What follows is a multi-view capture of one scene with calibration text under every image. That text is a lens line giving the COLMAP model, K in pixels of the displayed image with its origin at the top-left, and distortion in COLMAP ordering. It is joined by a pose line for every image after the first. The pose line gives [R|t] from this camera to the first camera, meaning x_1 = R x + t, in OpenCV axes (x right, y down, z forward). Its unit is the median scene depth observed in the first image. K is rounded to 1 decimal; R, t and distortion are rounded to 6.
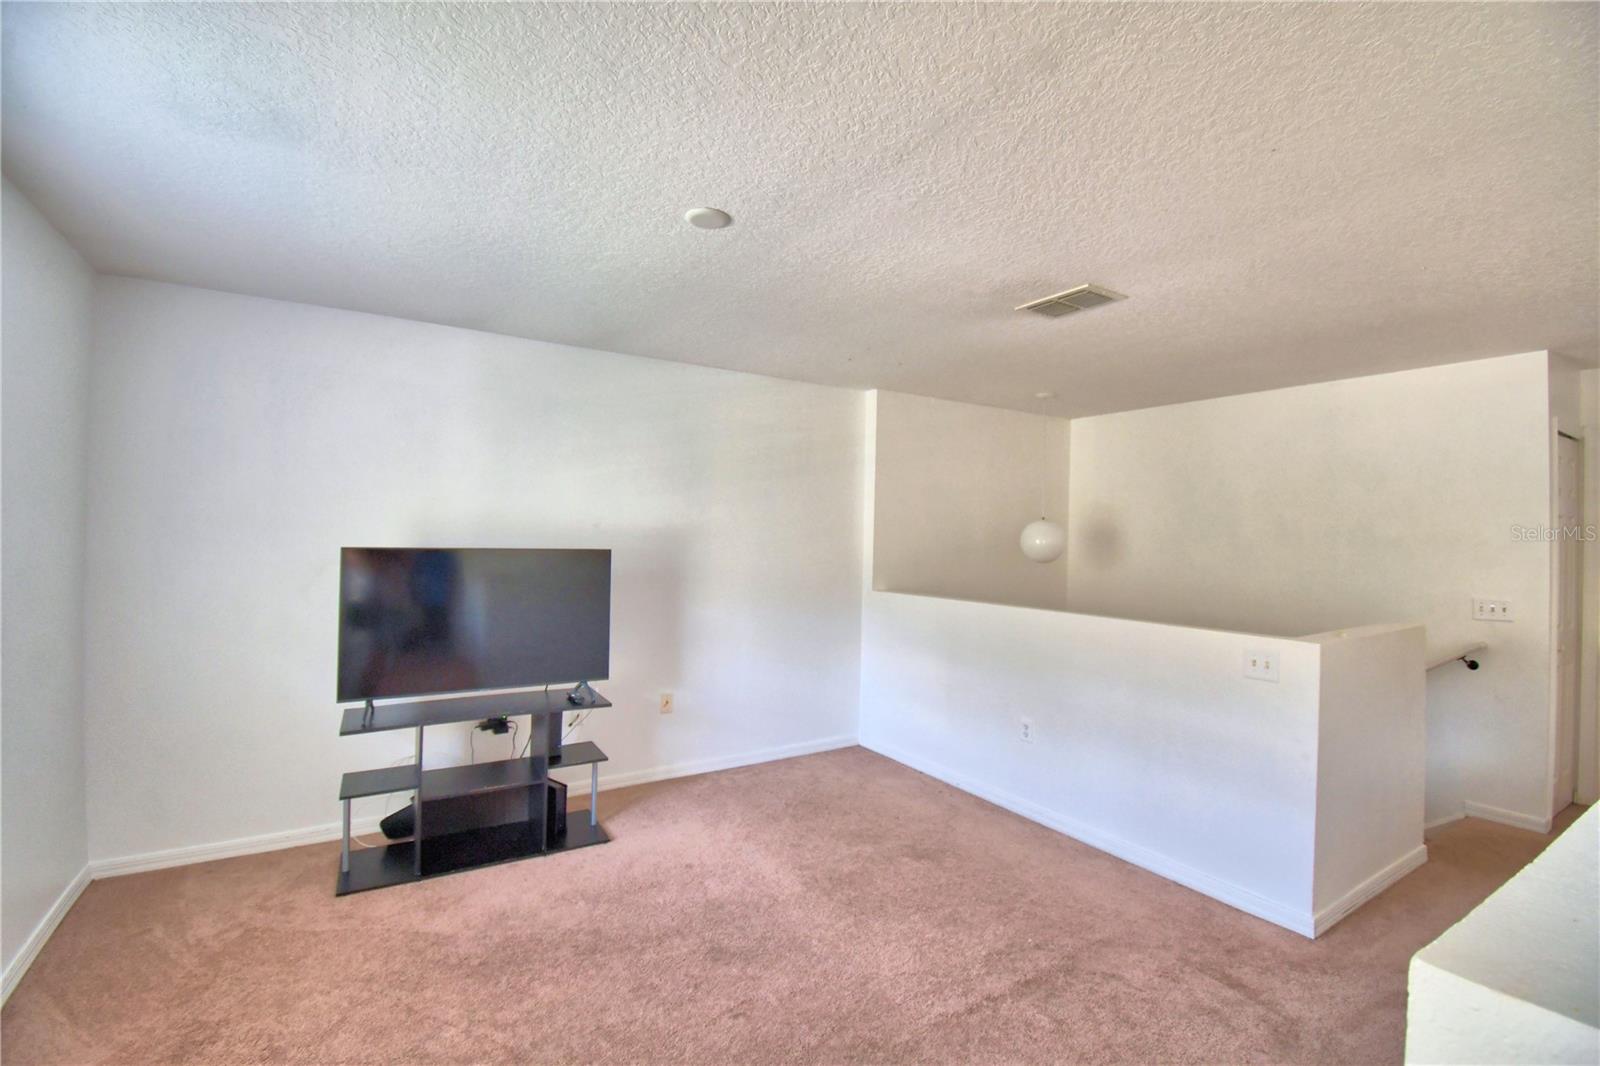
lens RADIAL K [[705.7, 0, 786.2], [0, 705.7, 530.0], [0, 0, 1]] dist [0.018663, -0.025360]
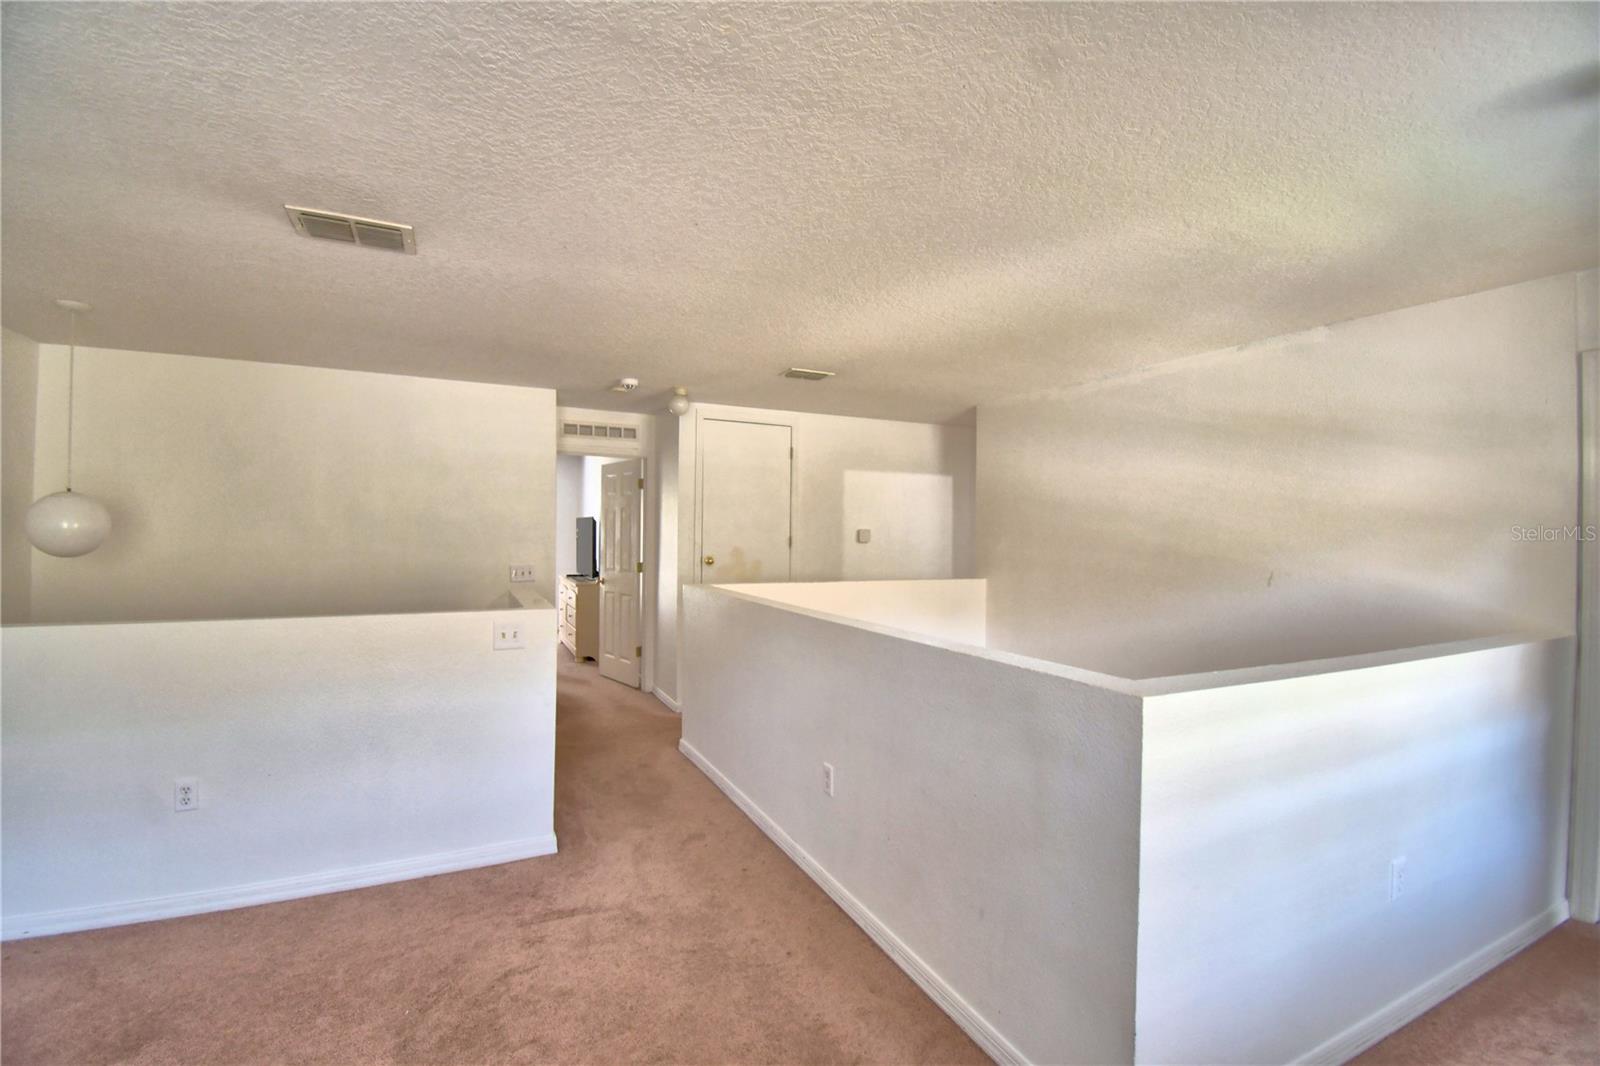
lens RADIAL K [[705.7, 0, 786.2], [0, 705.7, 530.0], [0, 0, 1]] dist [0.018663, -0.025360]
pose [[0.103442, -0.014332, 0.994532, -0.362095], [-0.015226, 0.999756, 0.015991, 0.000045], [-0.994519, -0.016797, 0.103199, 0.424689]]
